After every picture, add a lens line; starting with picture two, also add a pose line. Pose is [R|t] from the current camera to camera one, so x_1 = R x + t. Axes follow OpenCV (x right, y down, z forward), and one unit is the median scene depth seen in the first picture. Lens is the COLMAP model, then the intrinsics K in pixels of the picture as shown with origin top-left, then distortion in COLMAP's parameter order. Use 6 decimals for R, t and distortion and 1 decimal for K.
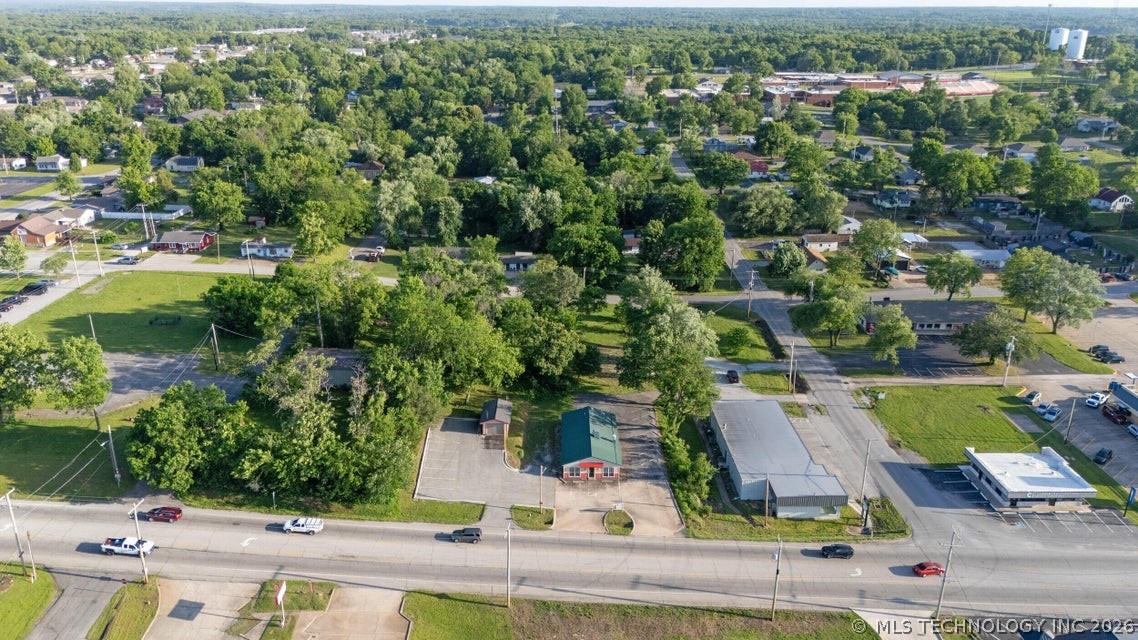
lens RADIAL K [[822.3, 0, 555.2], [0, 822.3, 324.4], [0, 0, 1]] dist [0.072256, -0.086861]
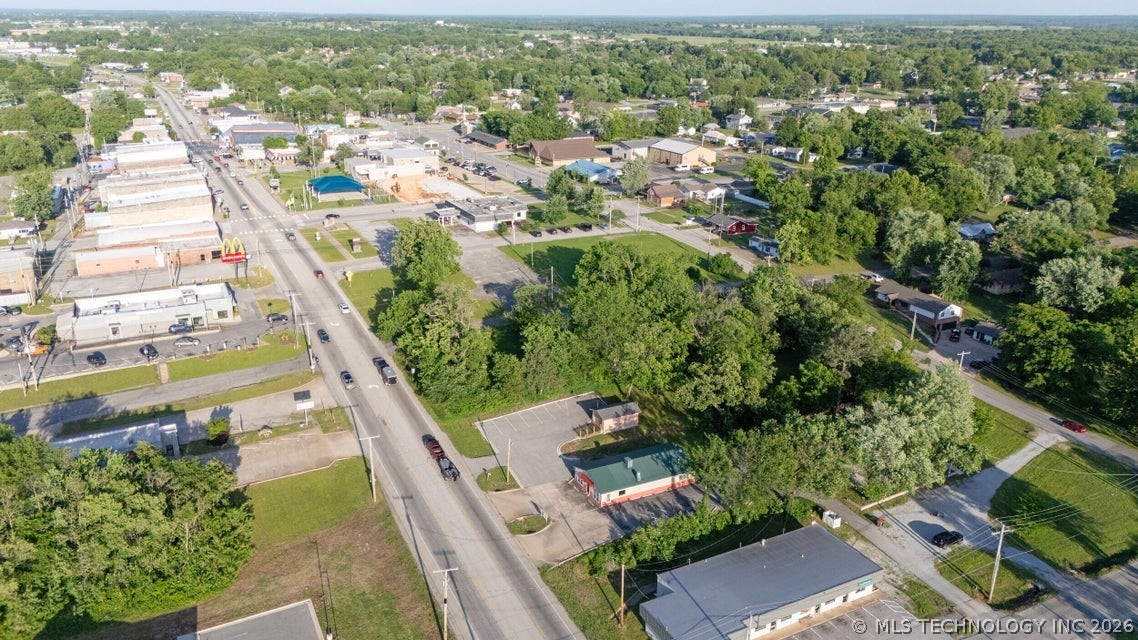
lens RADIAL K [[822.3, 0, 555.2], [0, 822.3, 324.4], [0, 0, 1]] dist [0.072256, -0.086861]
pose [[0.433254, 0.306541, -0.847540, 0.794585], [-0.319980, 0.931437, 0.173315, -0.158060], [0.842558, 0.196107, 0.501636, 0.431979]]
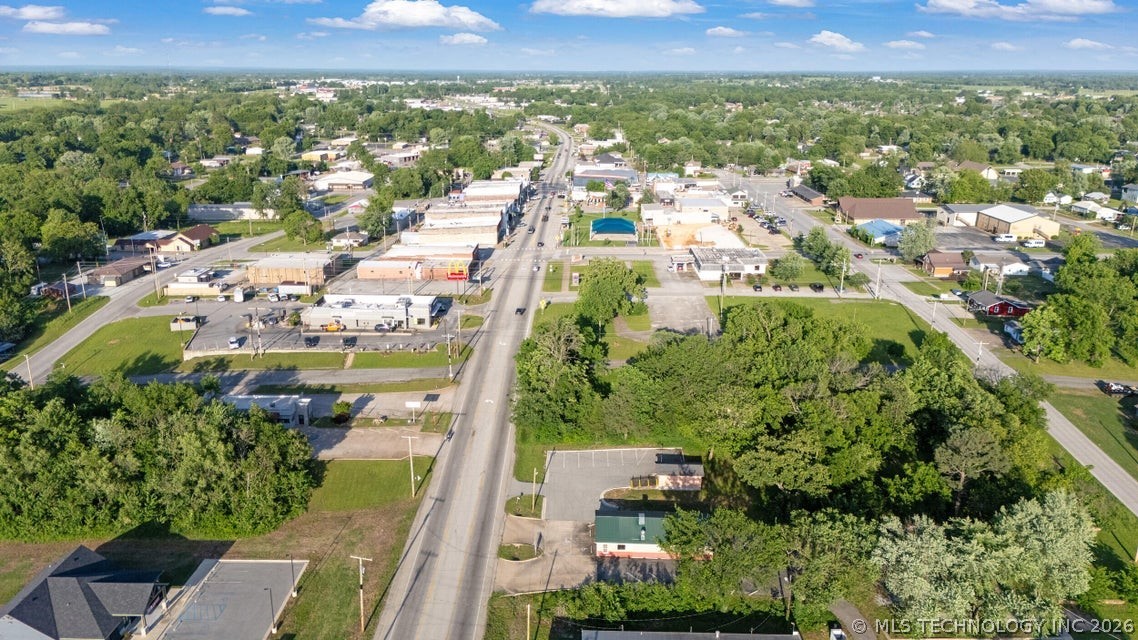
lens RADIAL K [[822.3, 0, 555.2], [0, 822.3, 324.4], [0, 0, 1]] dist [0.072256, -0.086861]
pose [[-0.042703, 0.281141, -0.958716, 0.892828], [-0.355408, 0.892548, 0.277568, -0.285588], [0.933735, 0.352588, 0.061805, 0.802144]]
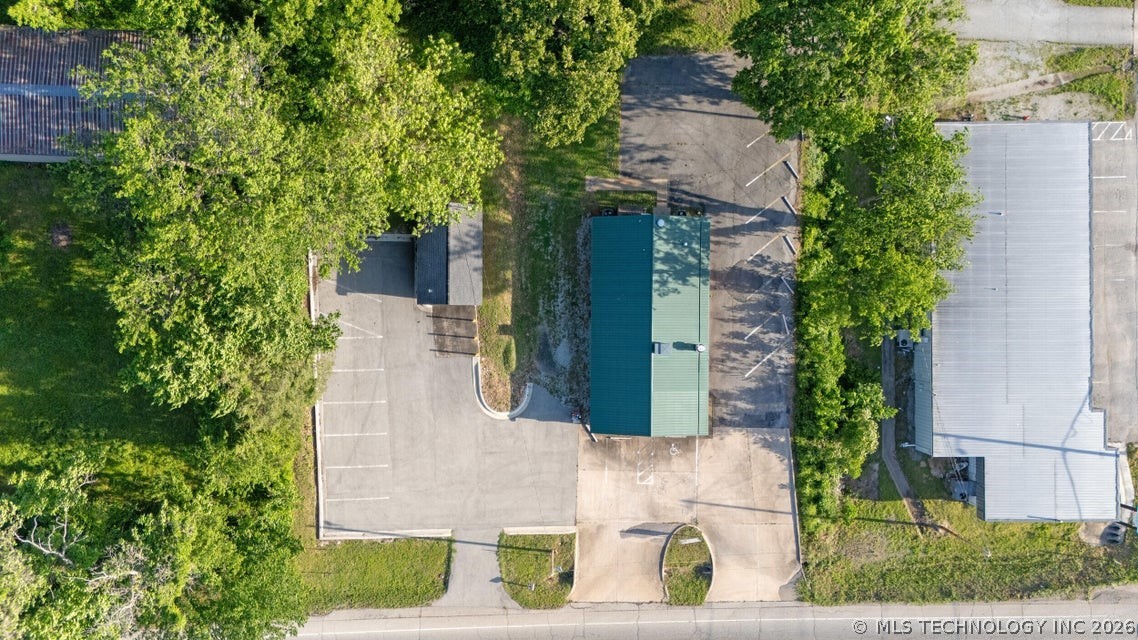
lens RADIAL K [[822.3, 0, 555.2], [0, 822.3, 324.4], [0, 0, 1]] dist [0.072256, -0.086861]
pose [[0.999971, 0.007562, -0.000556, -0.014521], [-0.002303, 0.372646, 0.927971, -0.325716], [0.007225, -0.927943, 0.372652, 0.859408]]
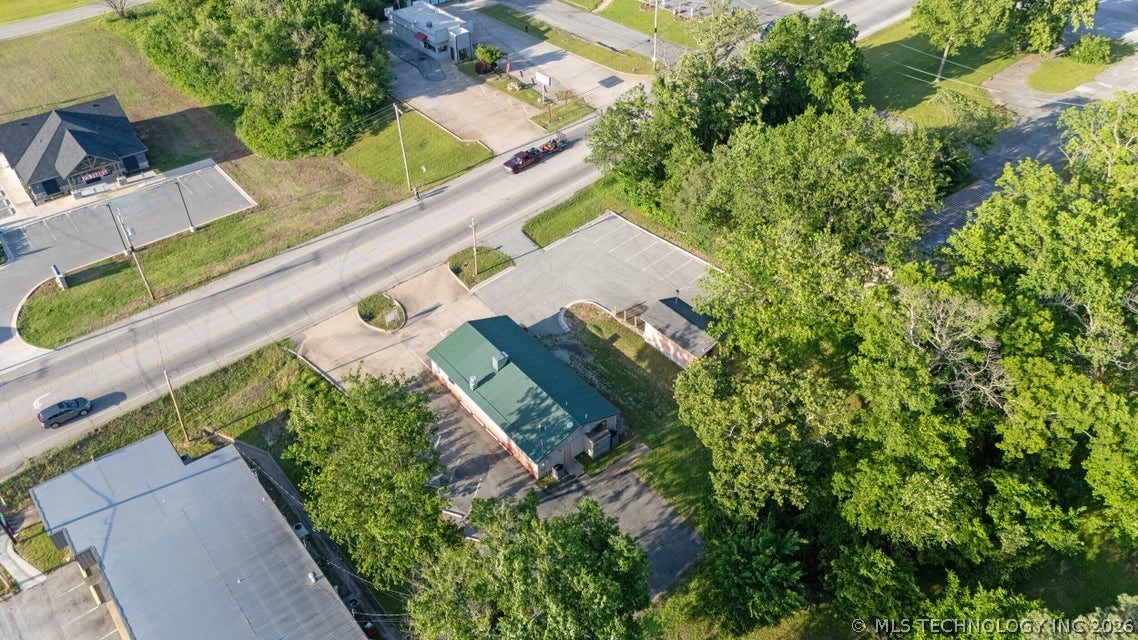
lens RADIAL K [[822.3, 0, 555.2], [0, 822.3, 324.4], [0, 0, 1]] dist [0.072256, -0.086861]
pose [[-0.781524, 0.397349, -0.480971, 0.284604], [-0.224737, 0.539878, 0.811187, -0.347255], [0.581990, 0.742055, -0.332629, 1.222721]]
